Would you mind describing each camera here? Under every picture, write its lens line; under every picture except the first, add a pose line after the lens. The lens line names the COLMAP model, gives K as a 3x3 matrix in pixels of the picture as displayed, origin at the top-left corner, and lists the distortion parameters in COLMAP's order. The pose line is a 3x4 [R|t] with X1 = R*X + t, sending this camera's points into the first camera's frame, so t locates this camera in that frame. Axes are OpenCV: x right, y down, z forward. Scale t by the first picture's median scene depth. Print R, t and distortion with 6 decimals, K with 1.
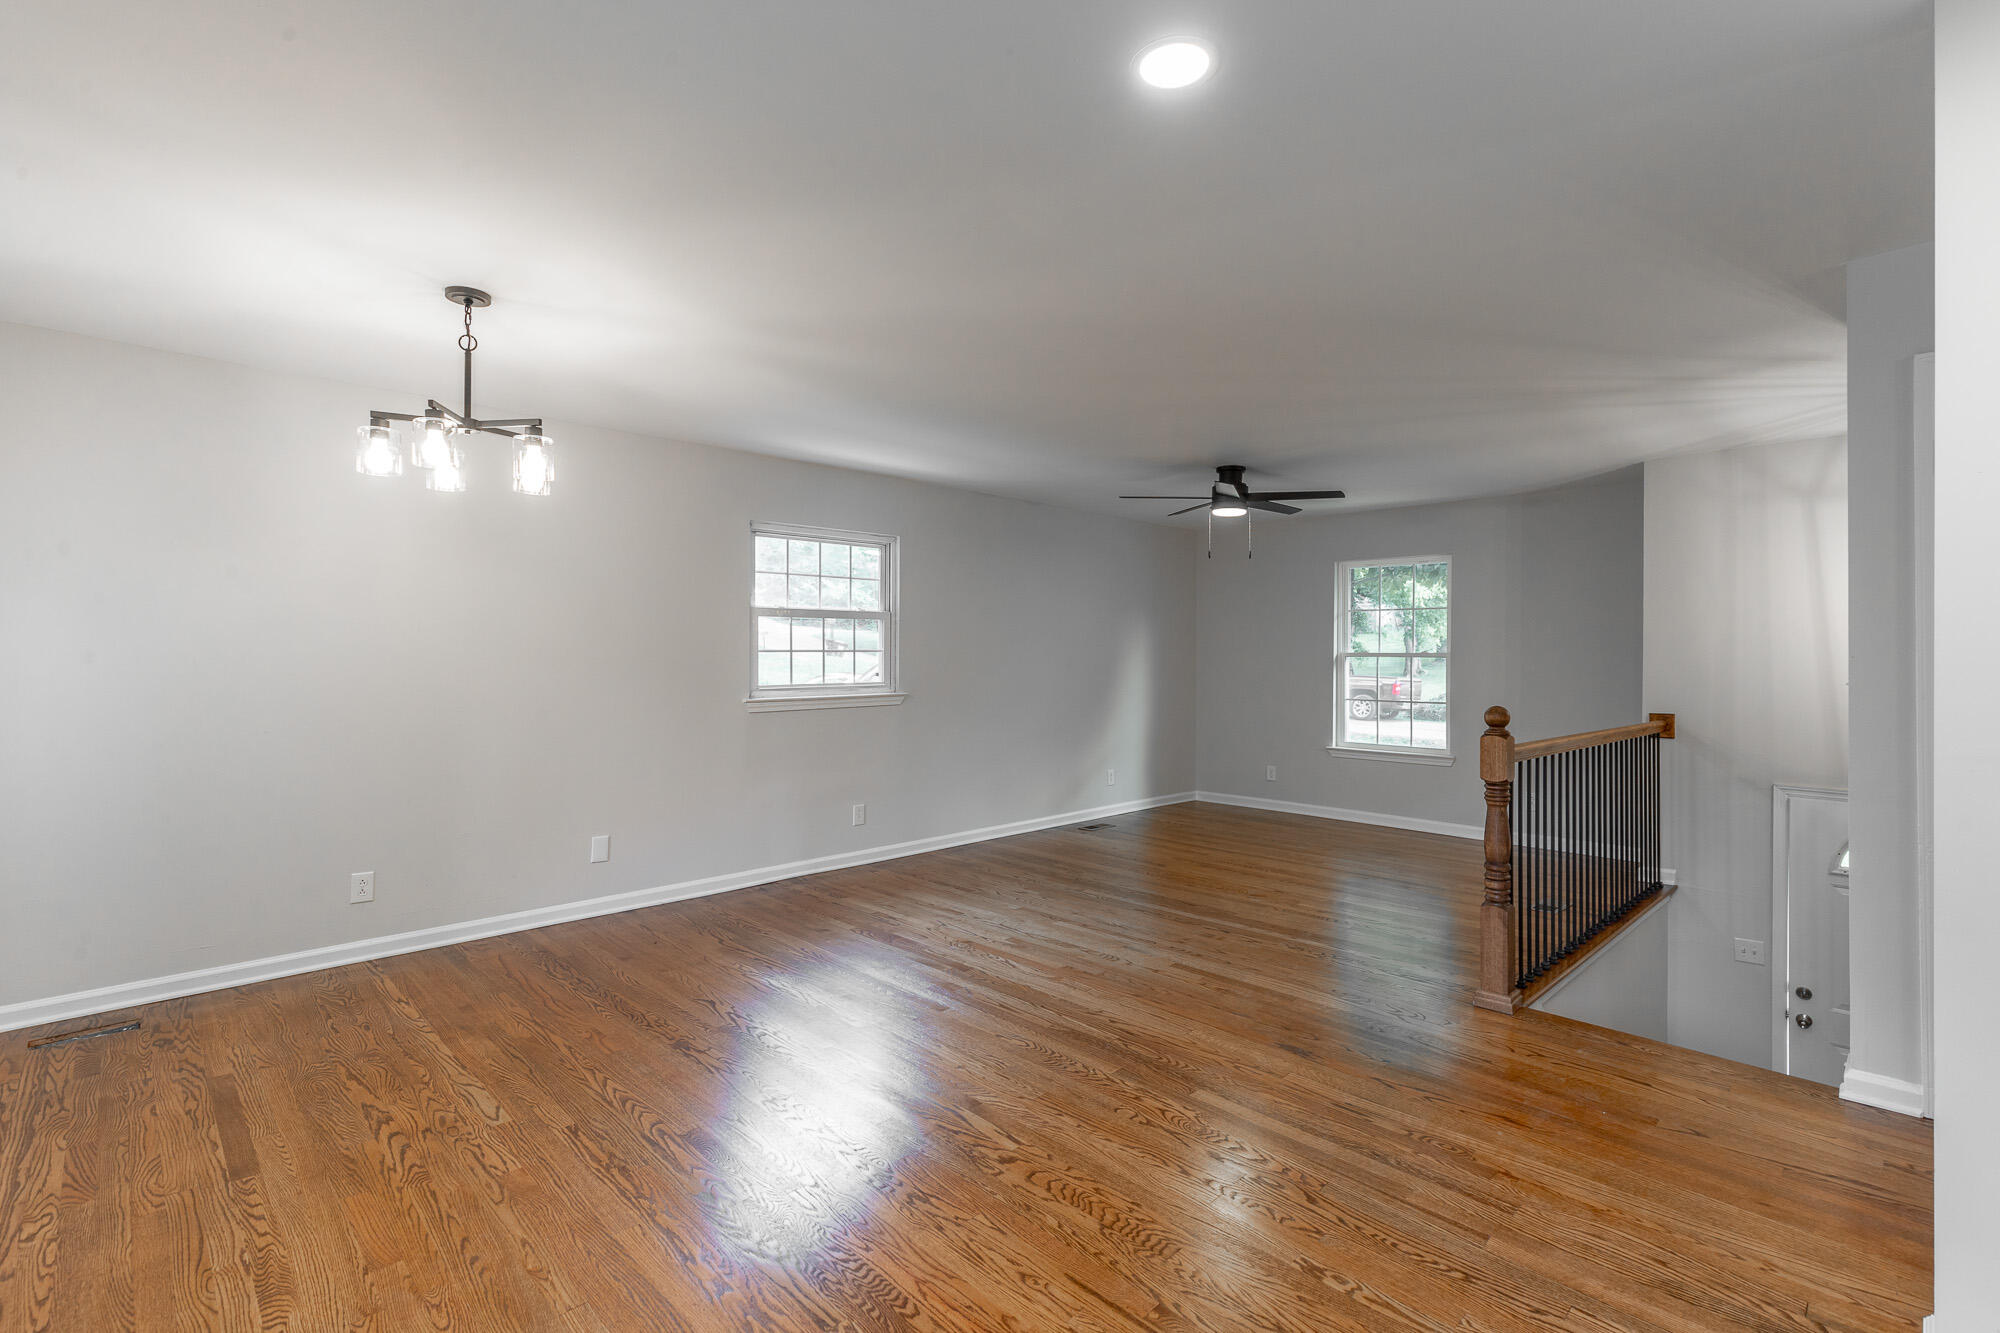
lens RADIAL K [[921.9, 0, 1012.8], [0, 921.9, 669.2], [0, 0, 1]] dist [0.031657, -0.007213]
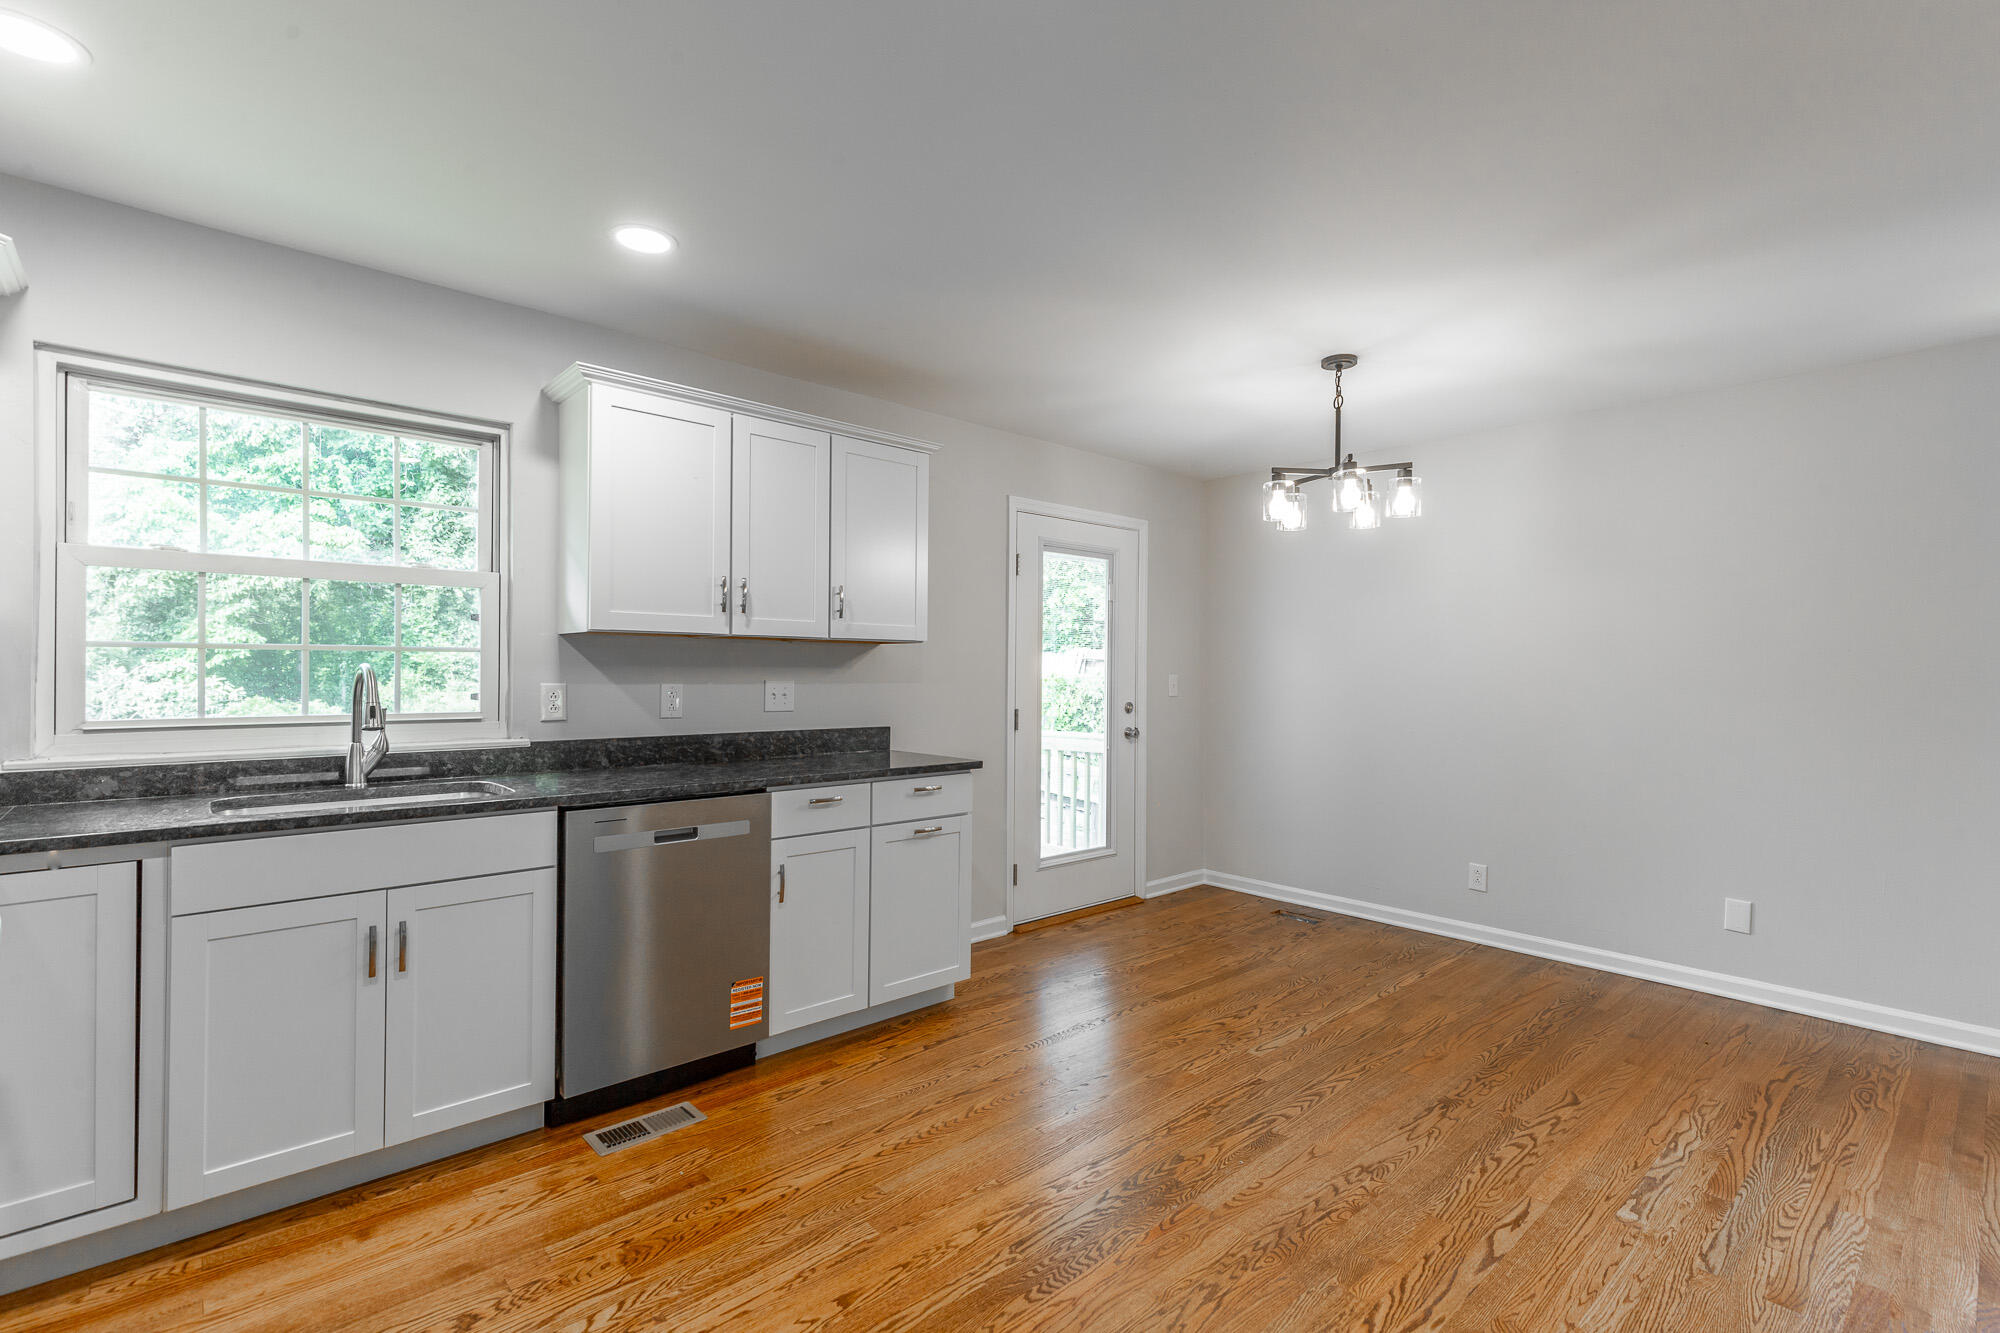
lens RADIAL K [[921.9, 0, 1012.8], [0, 921.9, 669.2], [0, 0, 1]] dist [0.031657, -0.007213]
pose [[-0.034357, -0.002551, -0.999406, 0.564630], [-0.018785, 0.999822, -0.001906, -0.004961], [0.999233, 0.018708, -0.034399, 0.606496]]
